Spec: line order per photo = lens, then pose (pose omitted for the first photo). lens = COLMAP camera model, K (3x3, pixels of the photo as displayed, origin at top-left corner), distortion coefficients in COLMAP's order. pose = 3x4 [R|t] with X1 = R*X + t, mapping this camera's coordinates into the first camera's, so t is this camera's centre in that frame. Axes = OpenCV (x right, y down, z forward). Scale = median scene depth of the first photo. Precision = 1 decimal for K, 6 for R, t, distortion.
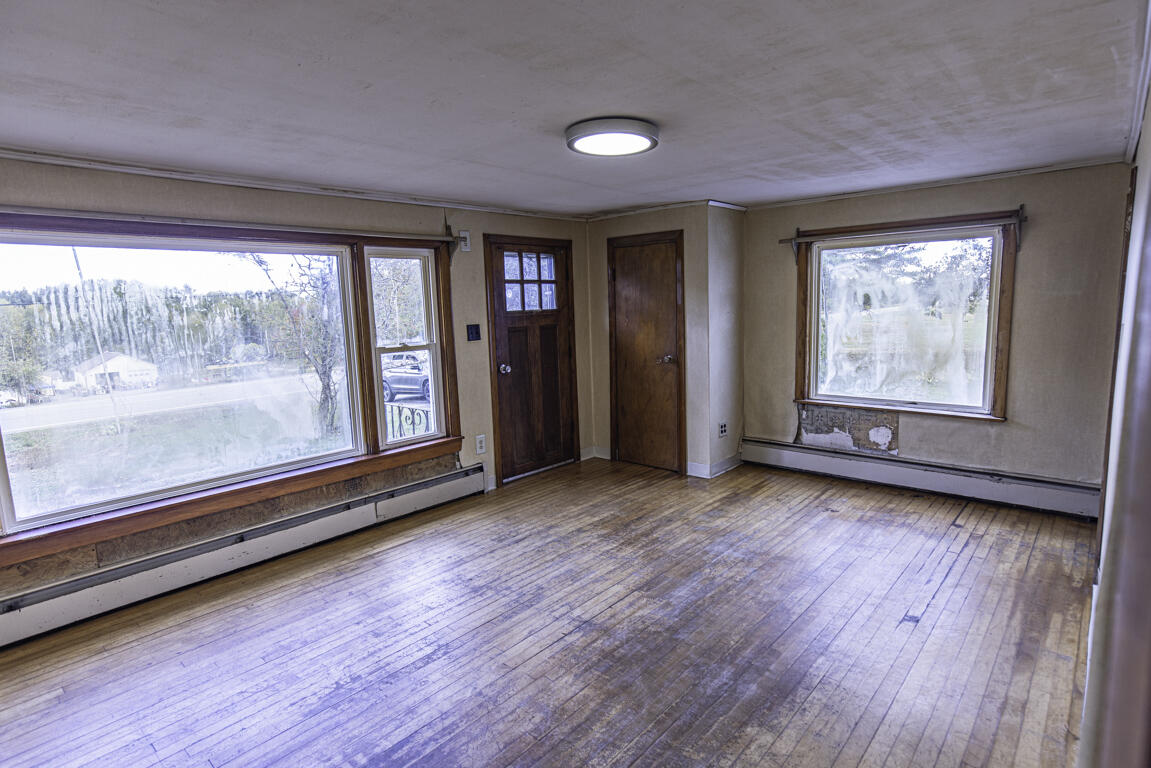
lens RADIAL K [[613.7, 0, 581.1], [0, 613.7, 384.2], [0, 0, 1]] dist [0.002079, -0.000543]
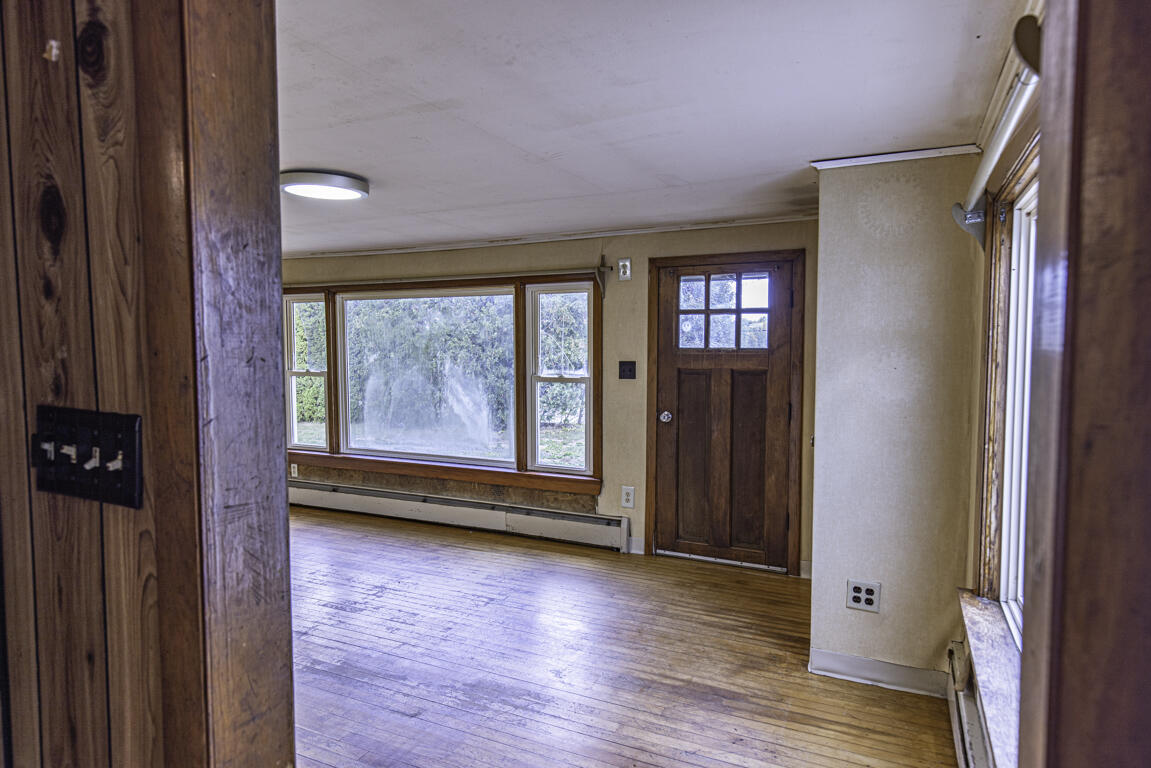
lens RADIAL K [[683.4, 0, 573.2], [0, 683.4, 385.2], [0, 0, 1]] dist [-0.000021, -0.000136]
pose [[0.261064, 0.089754, -0.961140, 0.786604], [-0.136375, 0.989111, 0.055324, -0.109825], [0.955640, 0.116633, 0.270461, 0.679487]]
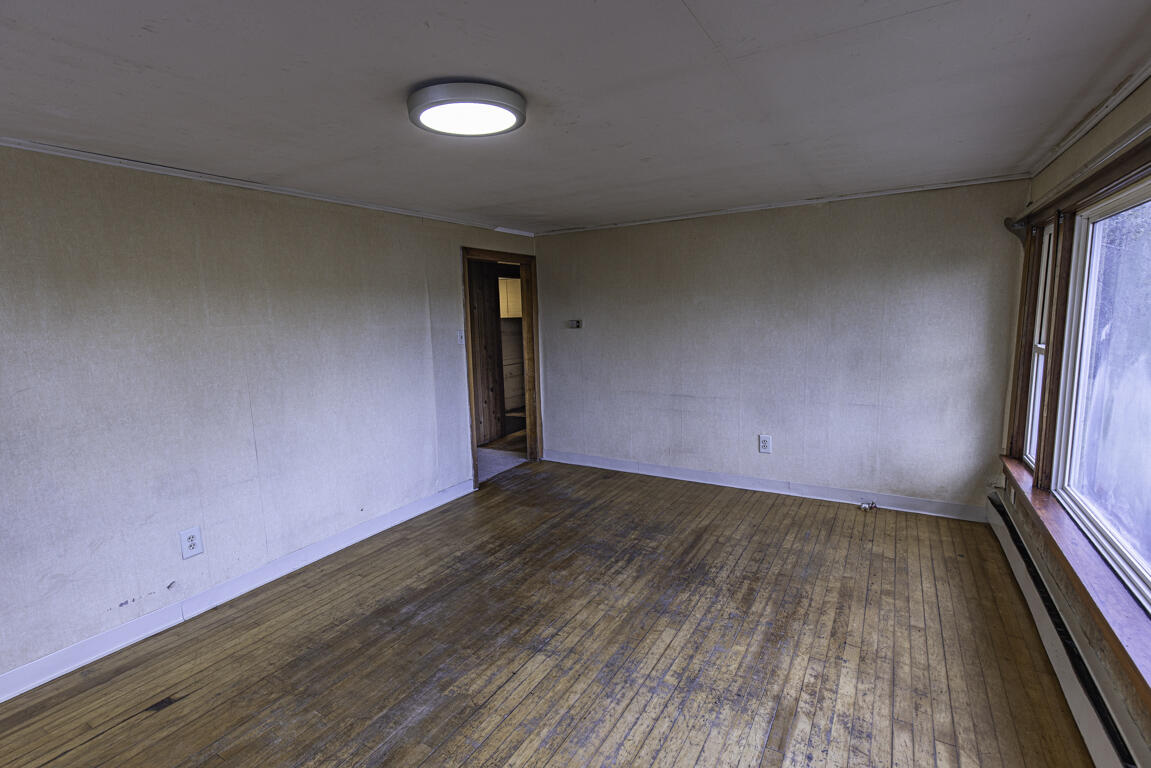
lens RADIAL K [[530.8, 0, 575.4], [0, 530.8, 383.1], [0, 0, 1]] dist [0.000586, -0.000036]
pose [[-0.981388, 0.086203, -0.171600, 0.036859], [0.037765, 0.962771, 0.267668, -0.143988], [0.188285, 0.256205, -0.948107, 1.063520]]
